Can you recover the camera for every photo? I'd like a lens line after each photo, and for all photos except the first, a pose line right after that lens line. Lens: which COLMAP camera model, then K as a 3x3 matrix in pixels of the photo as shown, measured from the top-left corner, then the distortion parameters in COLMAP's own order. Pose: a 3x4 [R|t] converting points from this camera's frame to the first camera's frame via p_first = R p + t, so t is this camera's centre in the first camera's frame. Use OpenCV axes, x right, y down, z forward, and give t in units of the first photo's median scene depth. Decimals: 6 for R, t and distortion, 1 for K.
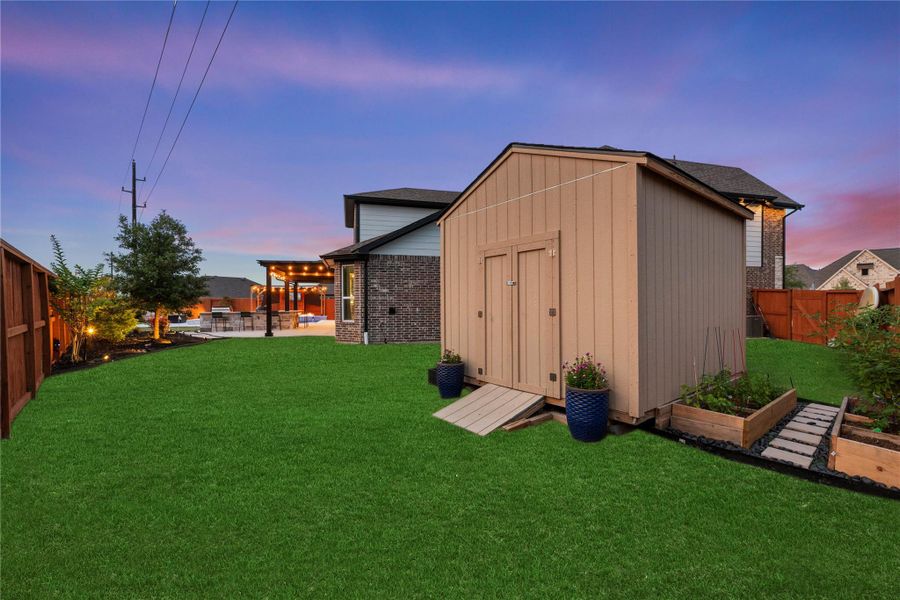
lens RADIAL K [[365.1, 0, 446.9], [0, 365.1, 302.0], [0, 0, 1]] dist [0.004870, 0.000334]
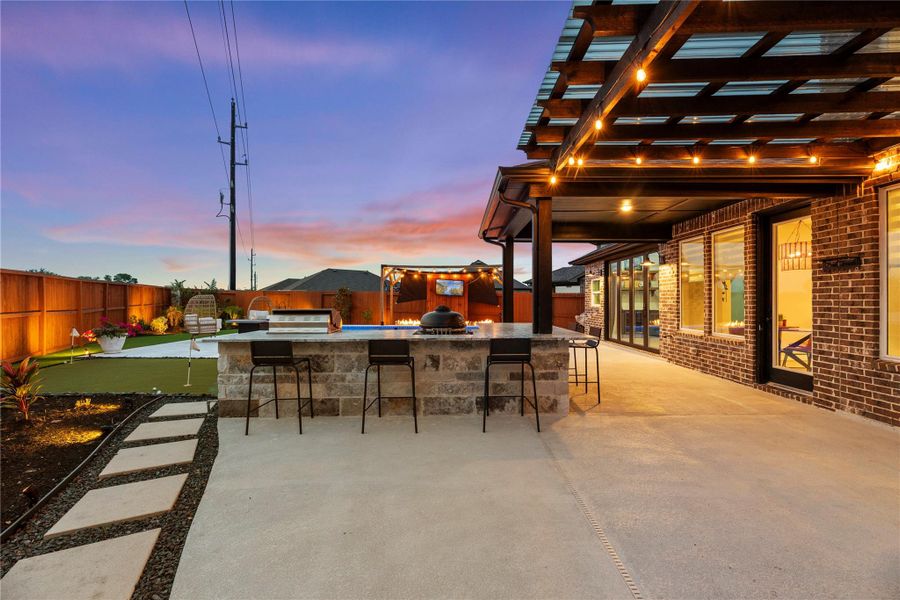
lens RADIAL K [[365.1, 0, 449.1], [0, 365.1, 299.2], [0, 0, 1]] dist [0.004870, 0.000334]
pose [[0.960798, 0.009182, -0.277098, -0.395170], [-0.009710, 0.999953, -0.000532, 0.002232], [0.277080, 0.003201, 0.960842, 0.693834]]
